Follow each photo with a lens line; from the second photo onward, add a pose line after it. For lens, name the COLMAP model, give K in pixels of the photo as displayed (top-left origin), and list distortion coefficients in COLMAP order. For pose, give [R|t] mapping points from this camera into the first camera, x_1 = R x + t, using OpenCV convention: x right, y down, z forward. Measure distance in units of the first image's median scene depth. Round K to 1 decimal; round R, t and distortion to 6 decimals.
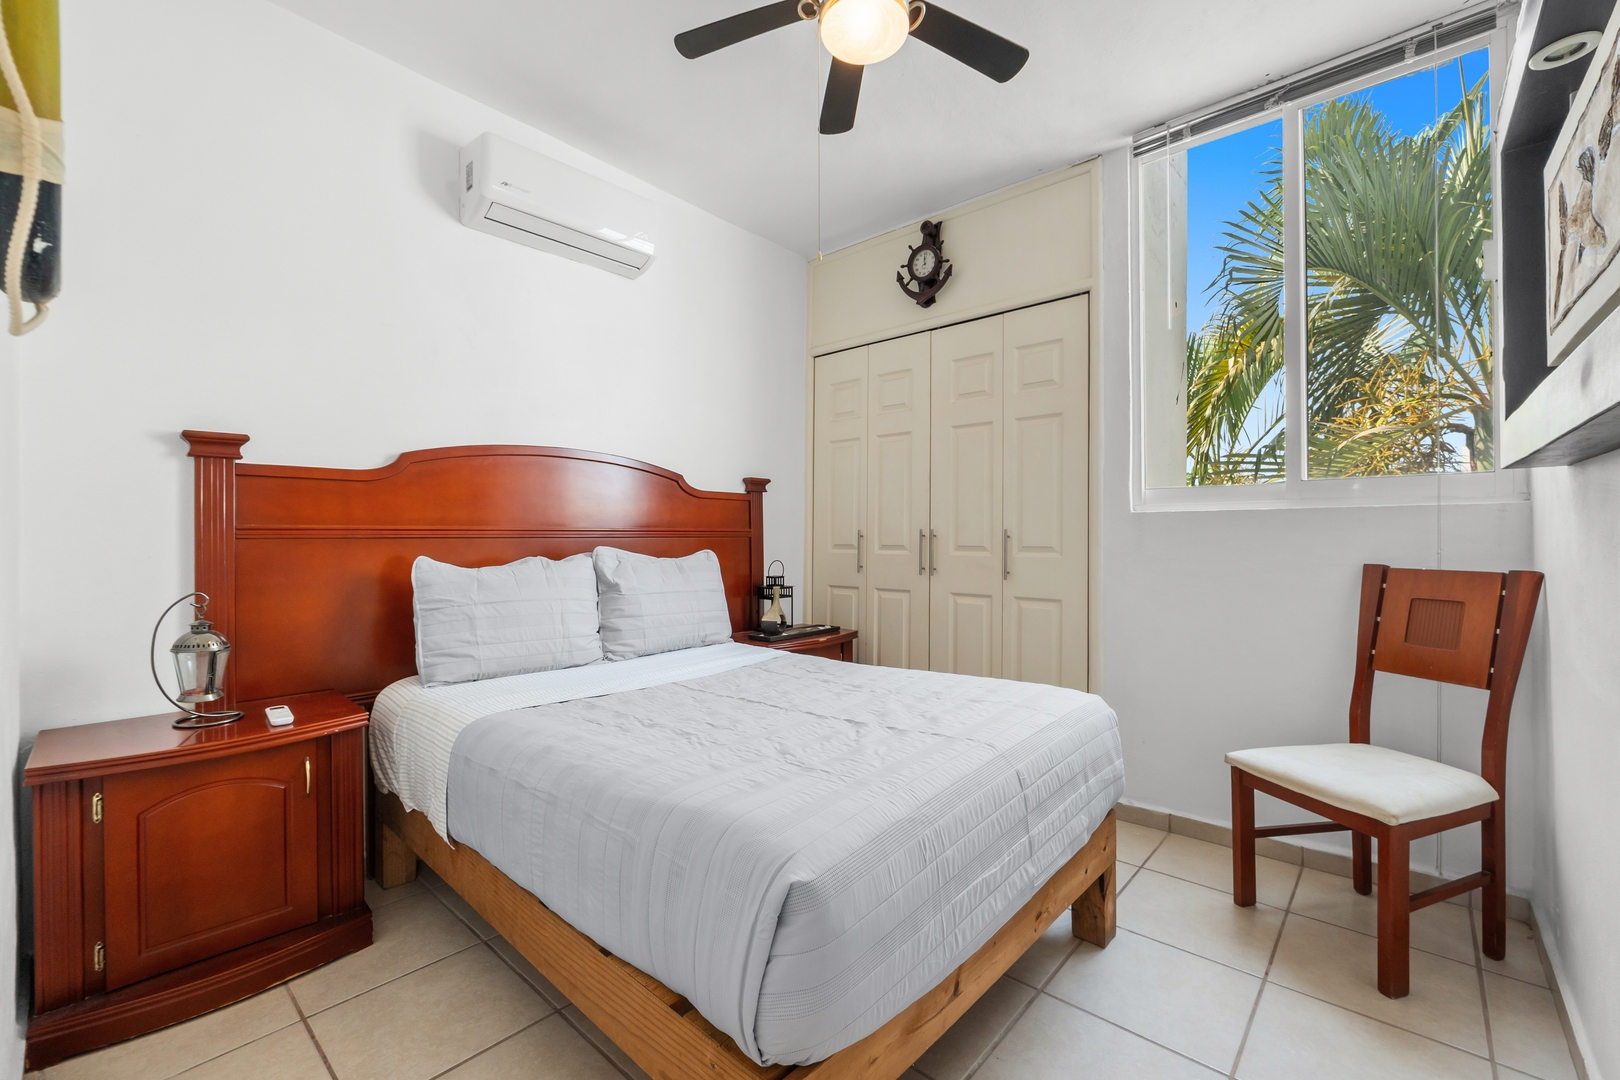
lens RADIAL K [[687.7, 0, 812.3], [0, 687.7, 540.1], [0, 0, 1]] dist [-0.004134, -0.000295]
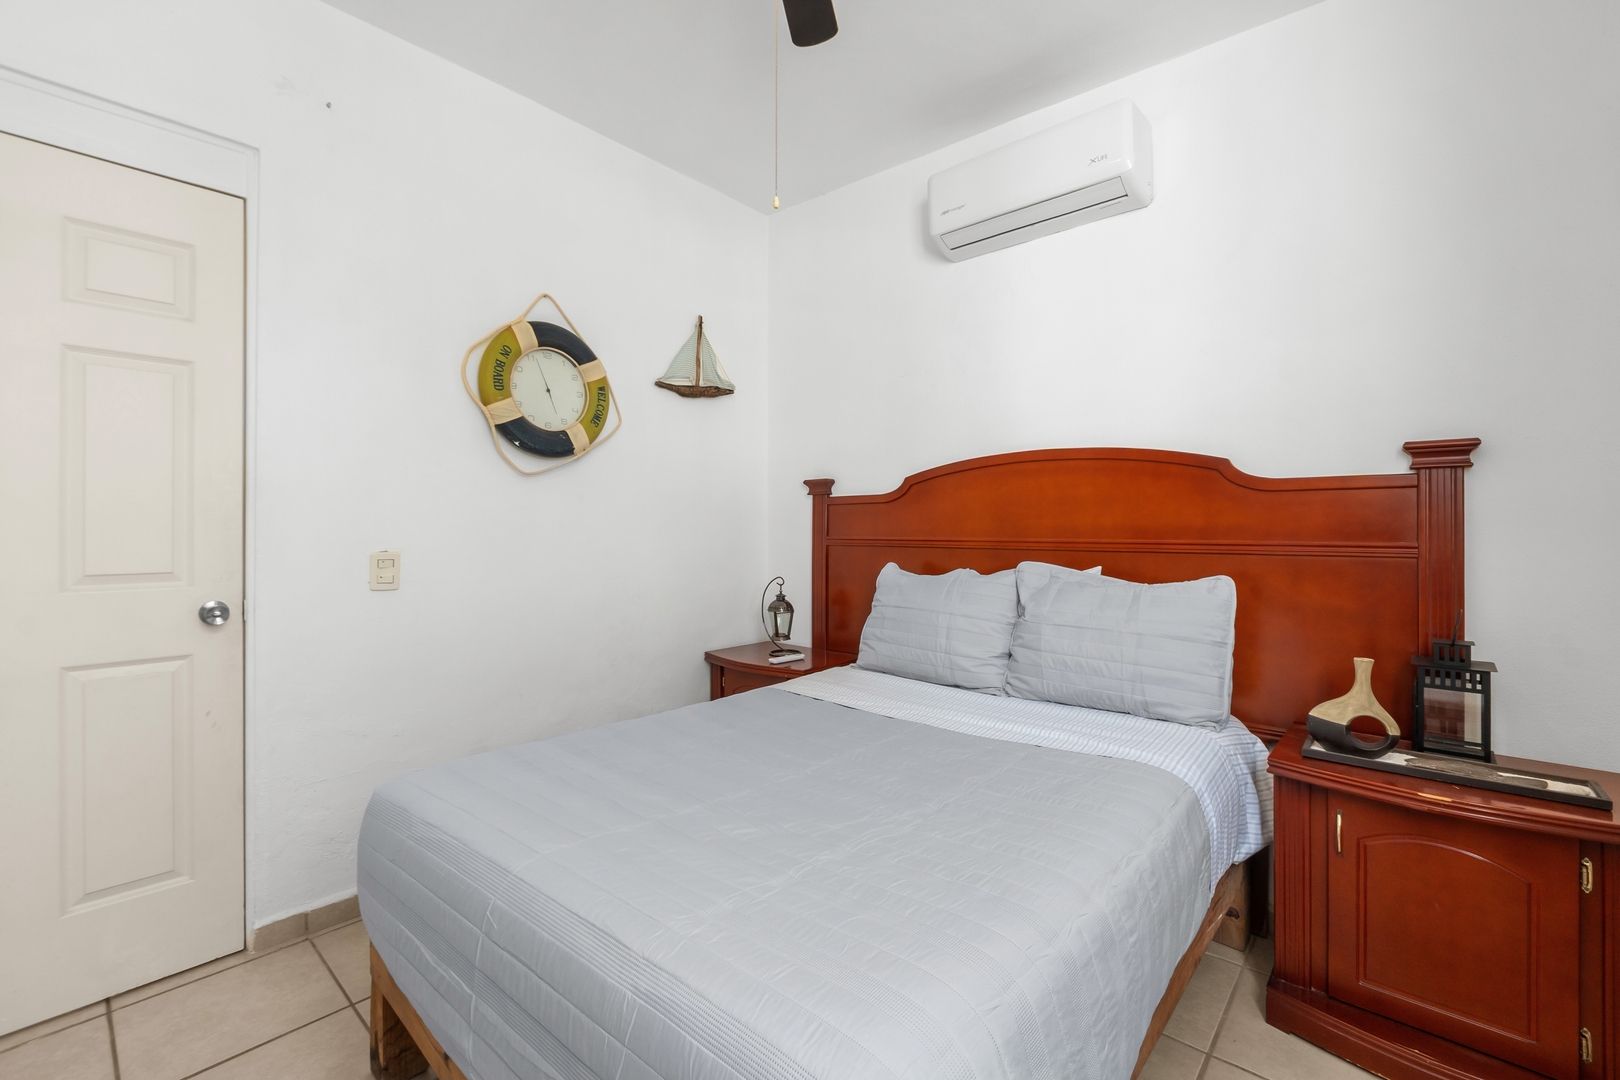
lens RADIAL K [[687.7, 0, 822.5], [0, 687.7, 525.6], [0, 0, 1]] dist [-0.004134, -0.000295]
pose [[0.005522, 0.000492, -0.999985, 0.477569], [-0.006753, 0.999977, 0.000455, -0.030135], [0.999962, 0.006750, 0.005525, 0.630669]]
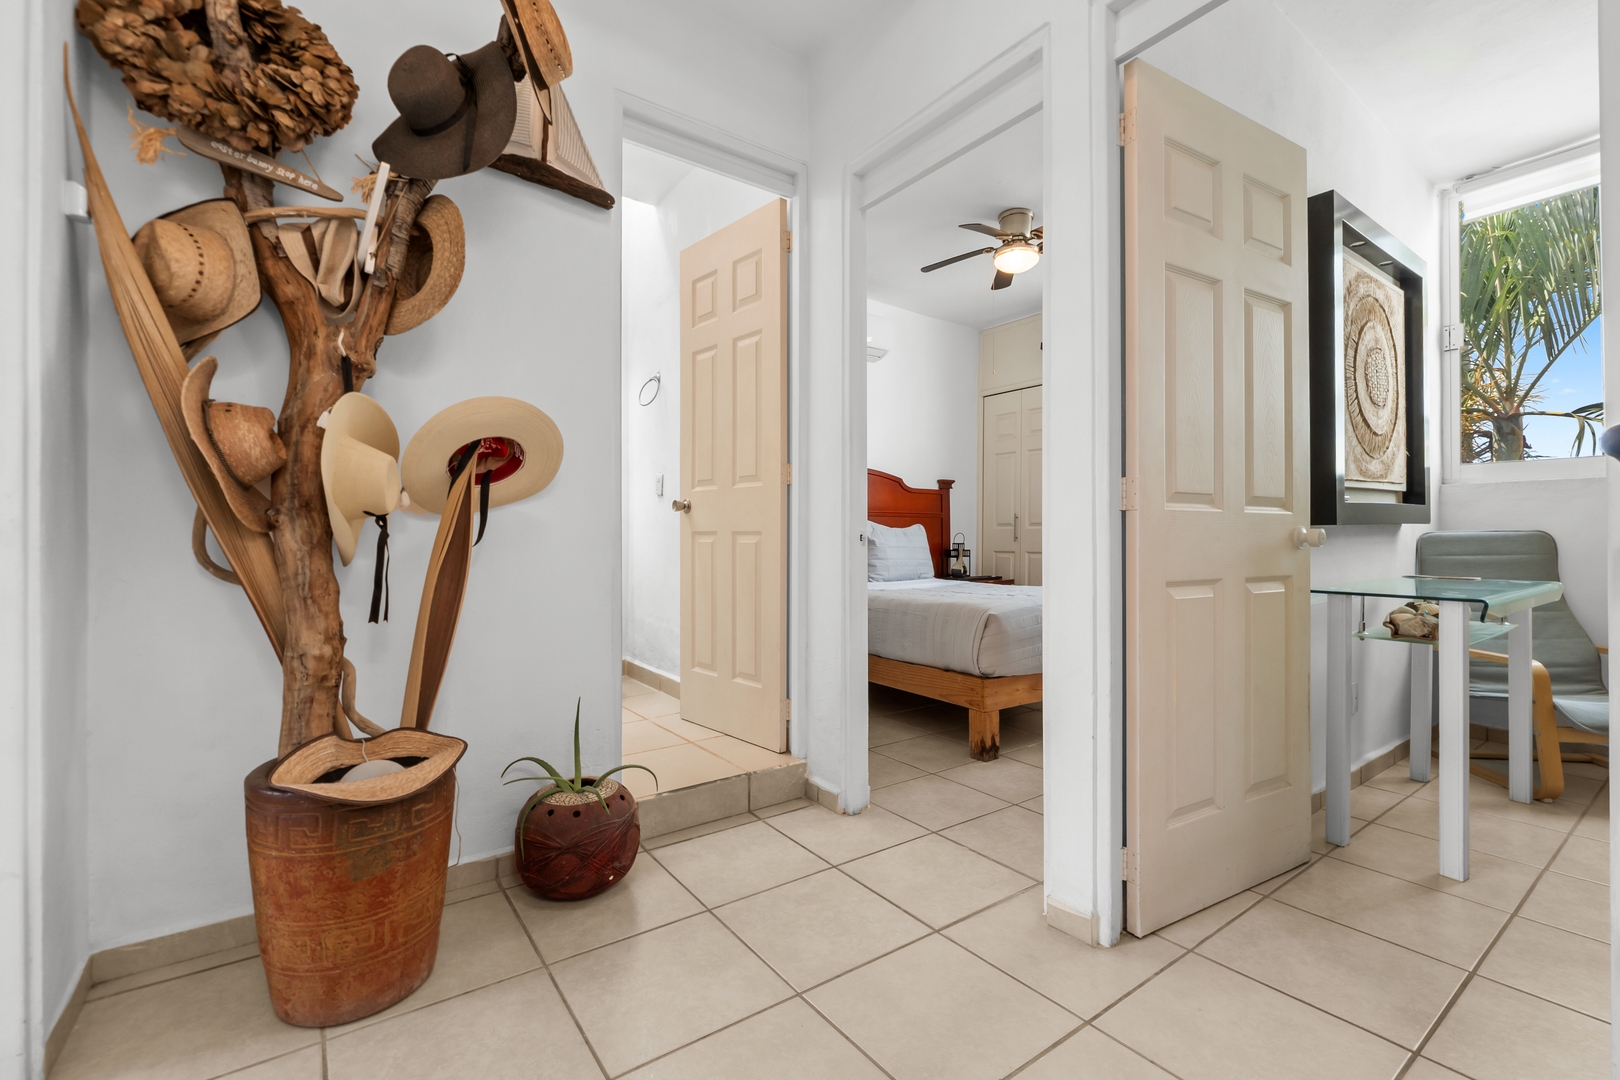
lens RADIAL K [[687.7, 0, 811.6], [0, 687.7, 532.4], [0, 0, 1]] dist [-0.004134, -0.000295]
pose [[0.975040, 0.000337, -0.222030, -0.037441], [-0.002626, 0.999946, -0.010018, 0.051332], [0.222015, 0.010351, 0.974988, -0.654945]]
